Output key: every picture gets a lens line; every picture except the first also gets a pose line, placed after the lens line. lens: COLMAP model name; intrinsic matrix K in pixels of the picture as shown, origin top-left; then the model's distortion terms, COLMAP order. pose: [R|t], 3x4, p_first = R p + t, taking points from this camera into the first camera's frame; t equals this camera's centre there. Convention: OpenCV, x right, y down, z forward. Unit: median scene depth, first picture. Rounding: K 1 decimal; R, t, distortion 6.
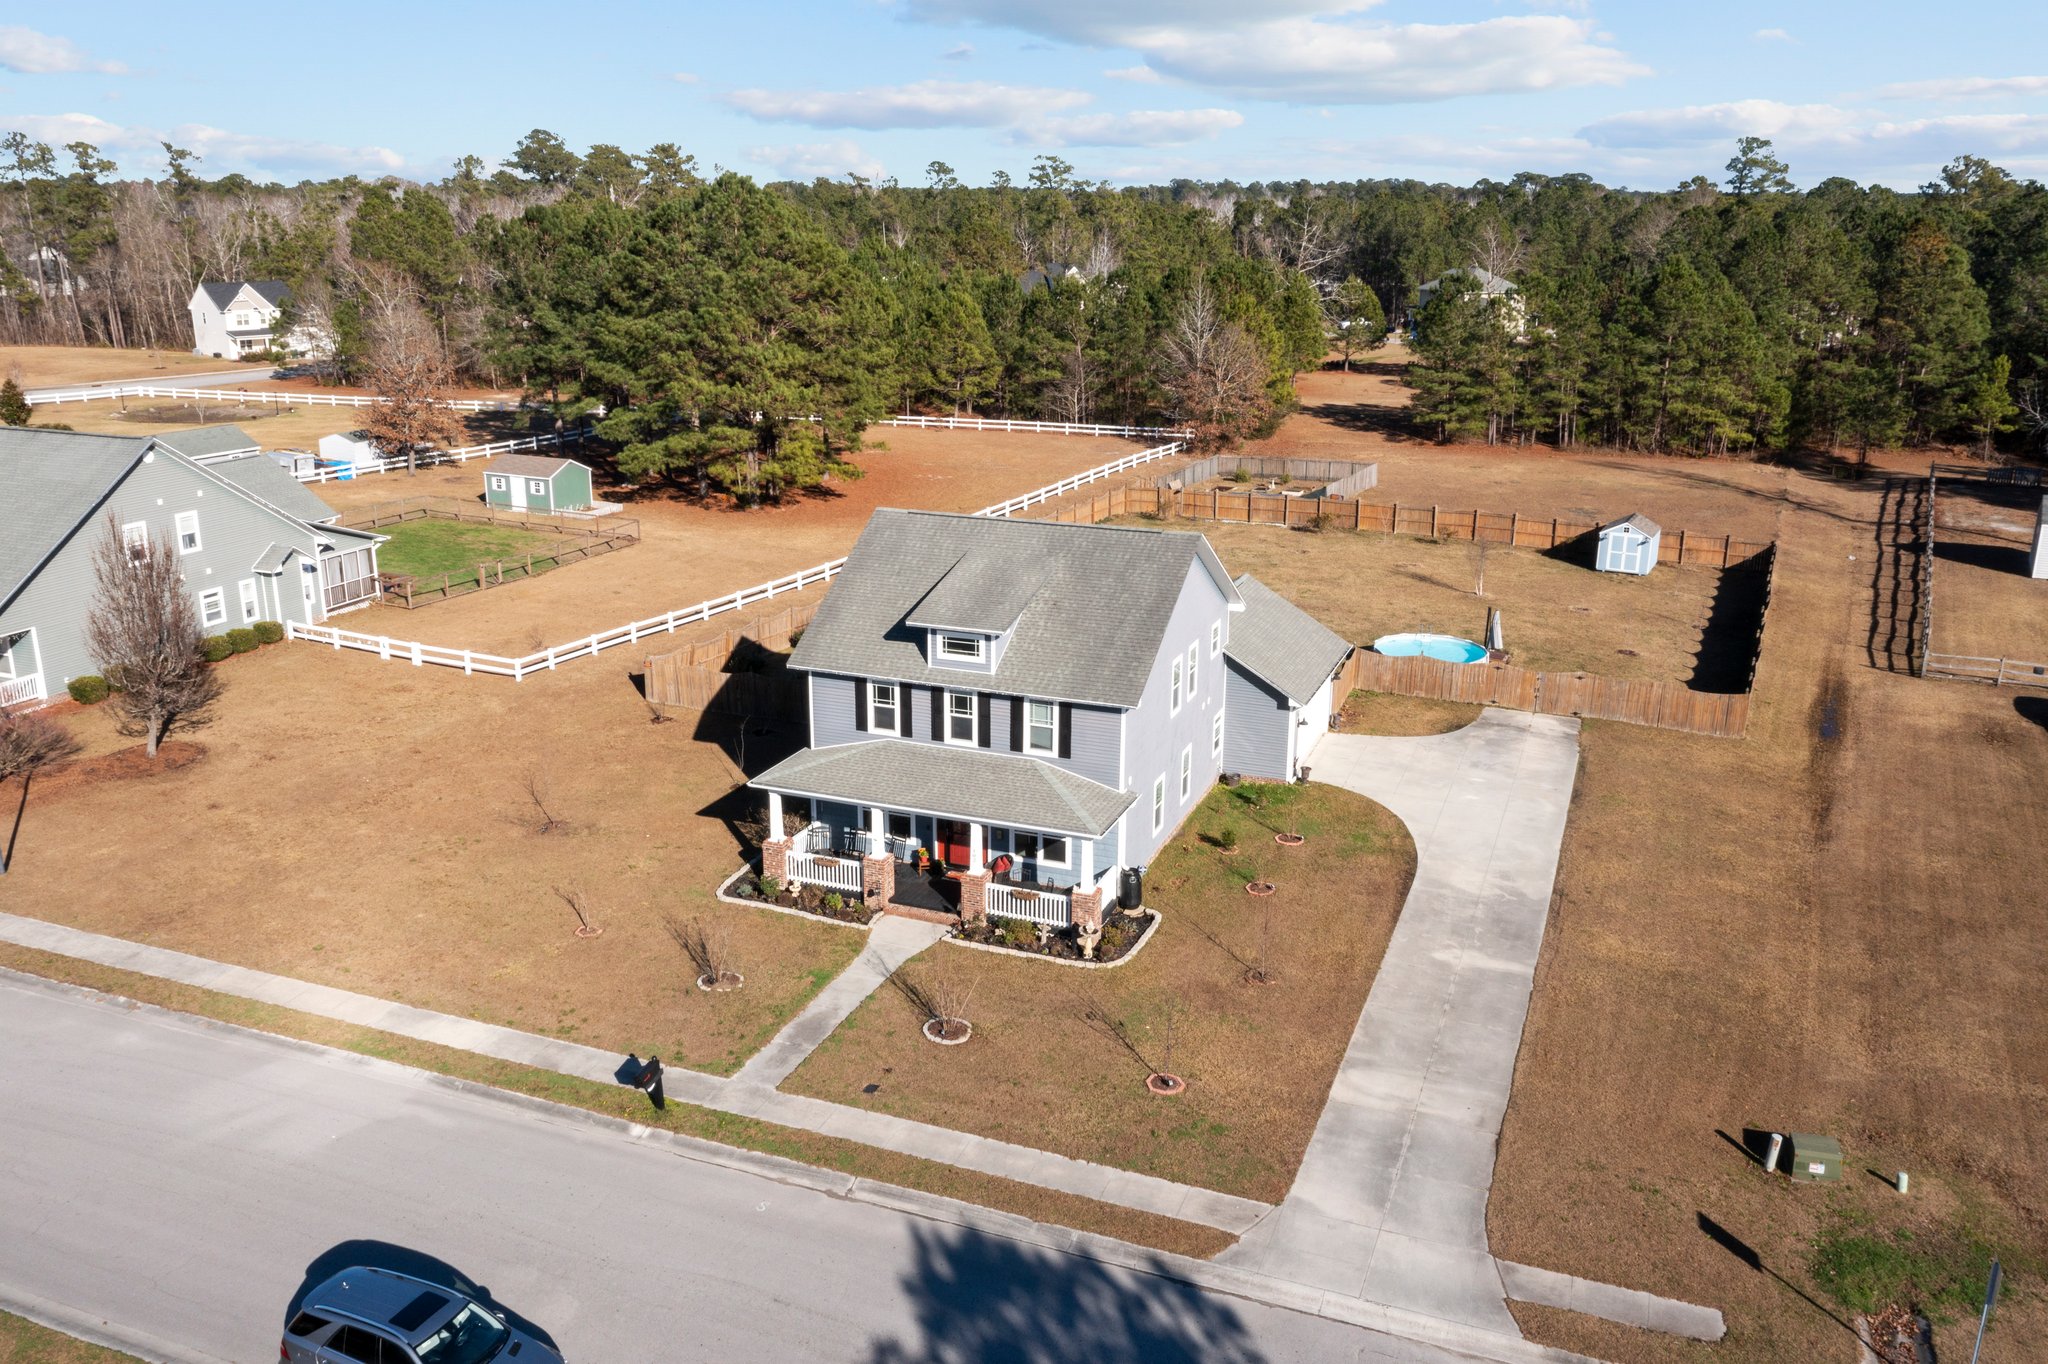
lens RADIAL K [[1619.4, 0, 1020.5], [0, 1619.4, 681.2], [0, 0, 1]] dist [0.001147, 0.003609]
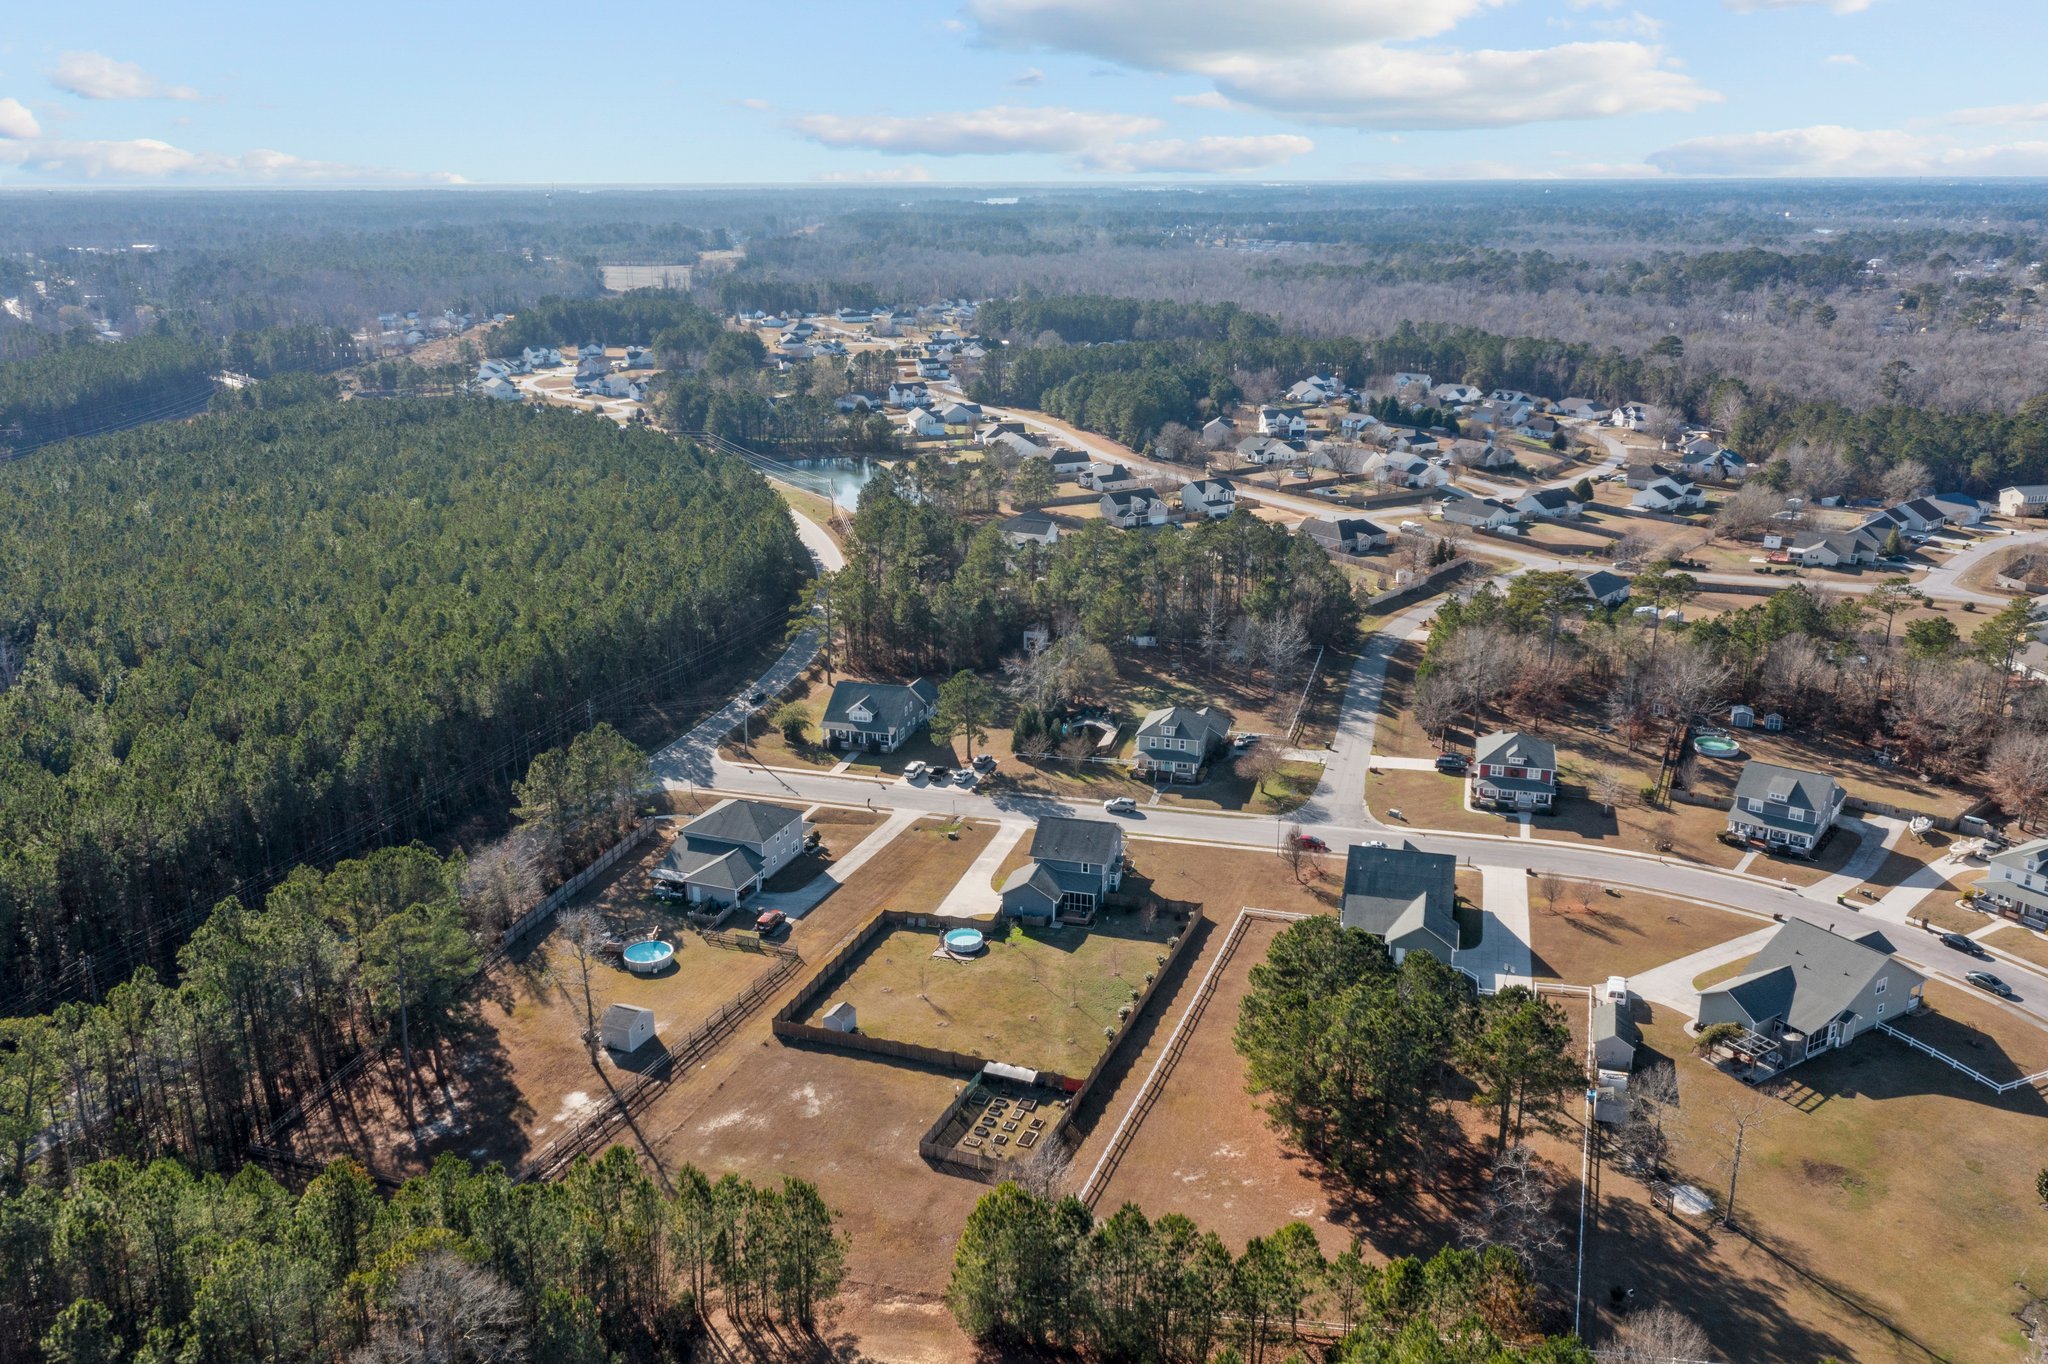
lens RADIAL K [[1632.7, 0, 1010.2], [0, 1632.7, 716.9], [0, 0, 1]] dist [0.000955, -0.001238]
pose [[-0.995543, 0.032402, -0.088571, 0.470451], [-0.024940, 0.815253, 0.578567, -2.366096], [0.090955, 0.578197, -0.810811, 3.615221]]
